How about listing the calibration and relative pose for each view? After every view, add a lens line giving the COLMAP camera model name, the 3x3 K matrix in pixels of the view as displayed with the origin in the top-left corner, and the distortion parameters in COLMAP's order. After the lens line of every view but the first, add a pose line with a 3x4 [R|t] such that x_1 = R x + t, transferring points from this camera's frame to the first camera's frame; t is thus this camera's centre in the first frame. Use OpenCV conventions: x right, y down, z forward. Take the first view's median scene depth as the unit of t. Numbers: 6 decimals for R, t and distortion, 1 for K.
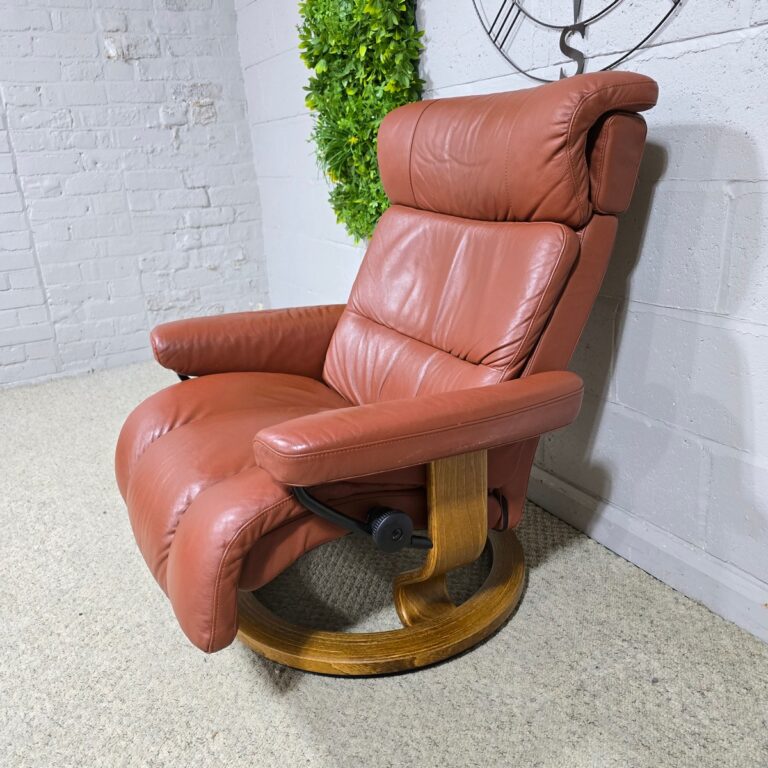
lens RADIAL K [[702.4, 0, 377.1], [0, 702.4, 385.3], [0, 0, 1]] dist [0.005902, 0.000000]
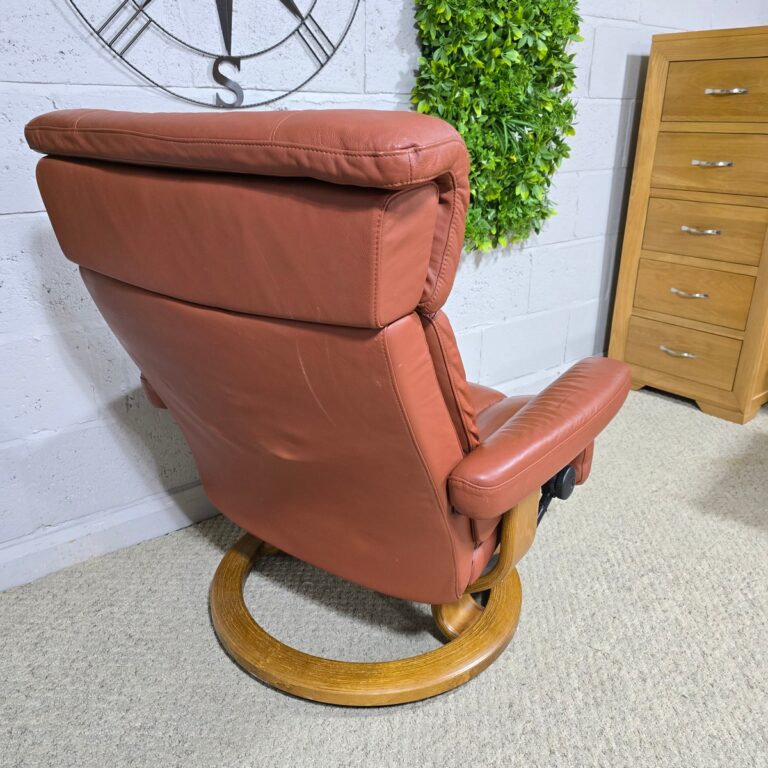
lens RADIAL K [[702.4, 0, 388.4], [0, 702.4, 392.1], [0, 0, 1]] dist [0.005902, 0.000000]
pose [[-0.212334, -0.300171, 0.929952, -0.934476], [0.313659, 0.880362, 0.355781, -0.357064], [-0.925490, 0.367232, -0.092780, 1.043920]]
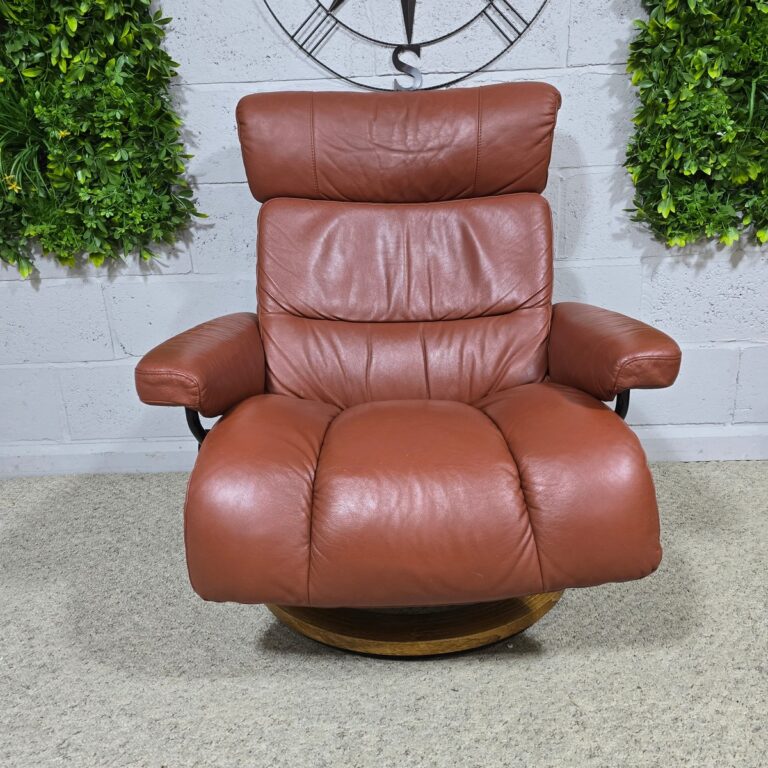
lens RADIAL K [[702.4, 0, 390.9], [0, 702.4, 388.7], [0, 0, 1]] dist [0.005902, 0.000000]
pose [[0.481808, -0.214014, 0.849740, -0.875136], [0.284684, 0.955345, 0.079194, -0.050172], [-0.828743, 0.203752, 0.521220, 0.504922]]
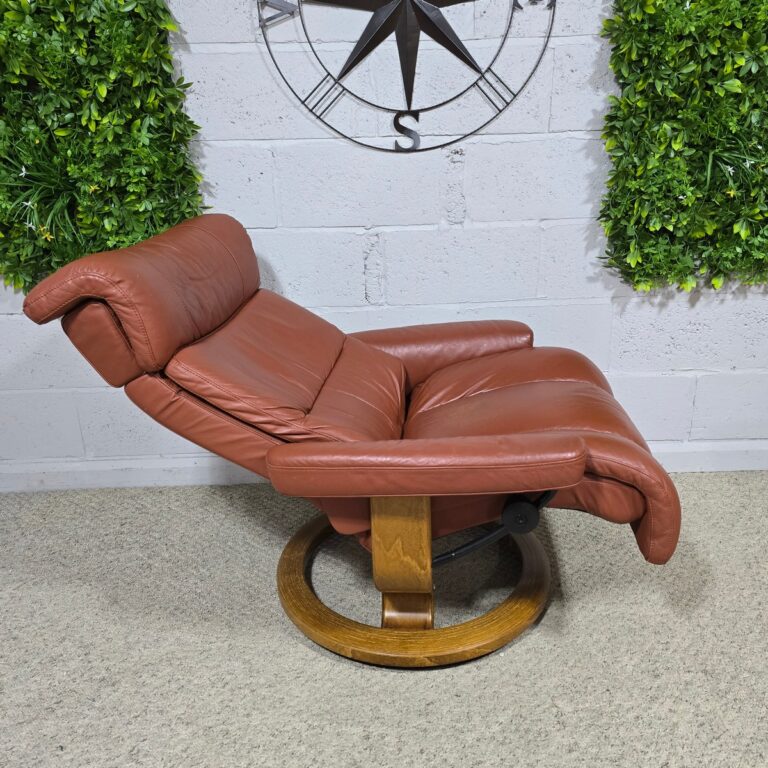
lens RADIAL K [[702.4, 0, 393.9], [0, 702.4, 373.2], [0, 0, 1]] dist [0.005902, 0.000000]
pose [[0.440525, -0.243167, 0.864180, -0.999591], [0.279940, 0.951828, 0.125127, -0.206224], [-0.852978, 0.186798, 0.487377, 0.452819]]
